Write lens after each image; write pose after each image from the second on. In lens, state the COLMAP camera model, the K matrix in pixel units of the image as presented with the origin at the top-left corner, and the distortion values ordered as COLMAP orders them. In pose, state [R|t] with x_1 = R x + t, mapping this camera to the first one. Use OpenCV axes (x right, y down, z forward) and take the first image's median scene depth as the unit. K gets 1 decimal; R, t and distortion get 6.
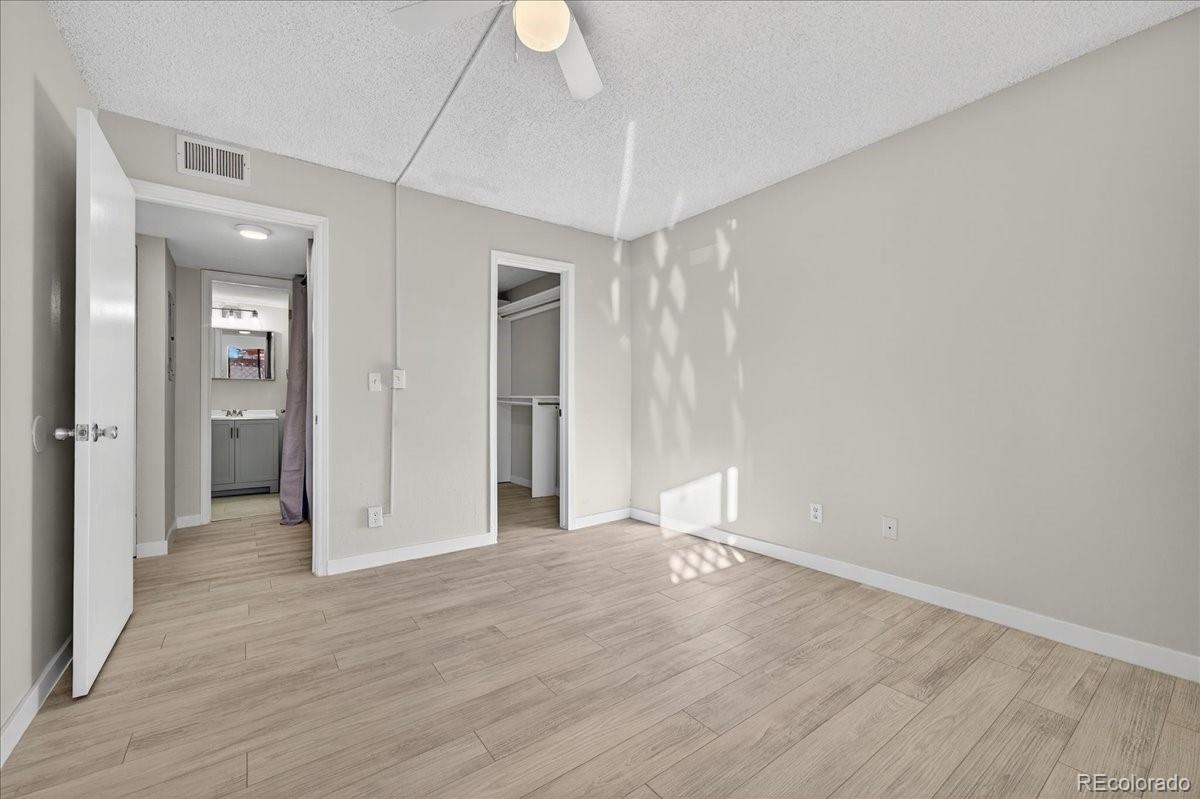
lens RADIAL K [[493.5, 0, 602.1], [0, 493.5, 395.6], [0, 0, 1]] dist [0.001929, -0.000021]
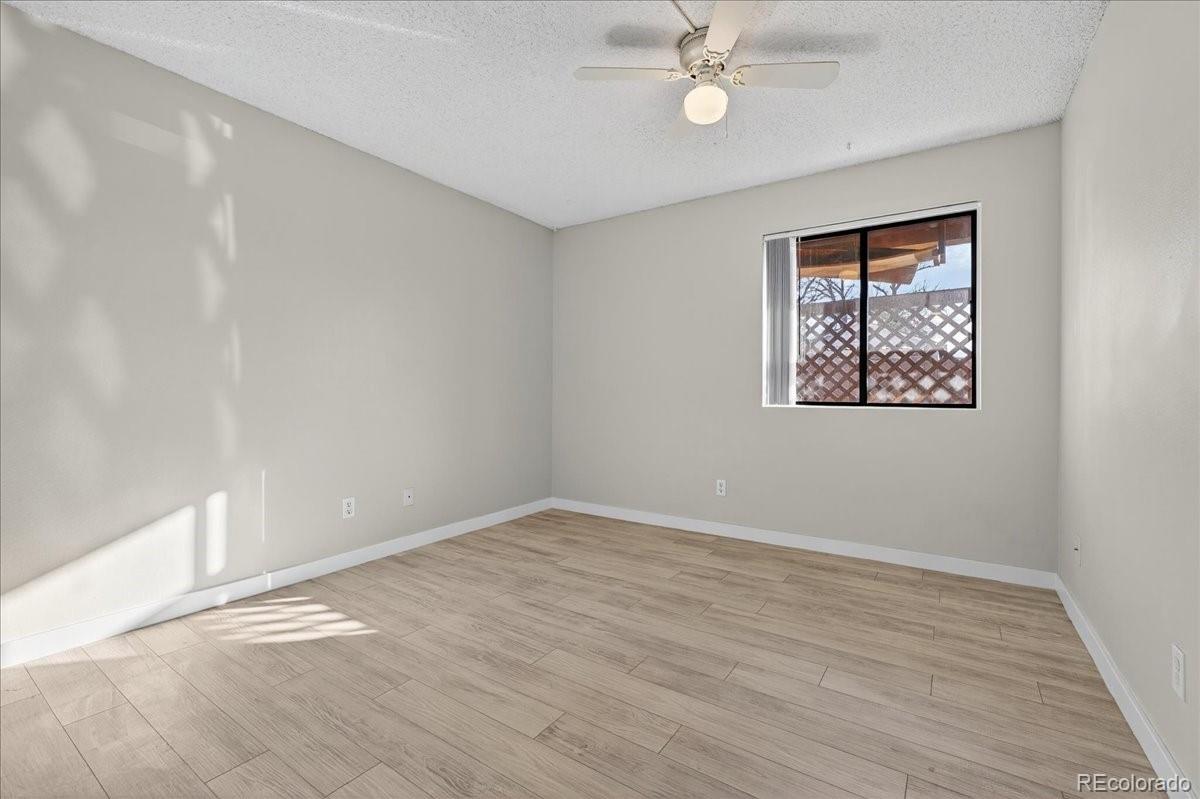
lens RADIAL K [[530.7, 0, 595.3], [0, 530.7, 398.1], [0, 0, 1]] dist [0.000146, -0.001638]
pose [[-0.335007, -0.013146, 0.942124, -0.788766], [-0.006658, 0.999911, 0.011585, 0.010949], [-0.942192, -0.002392, -0.335065, 1.022949]]
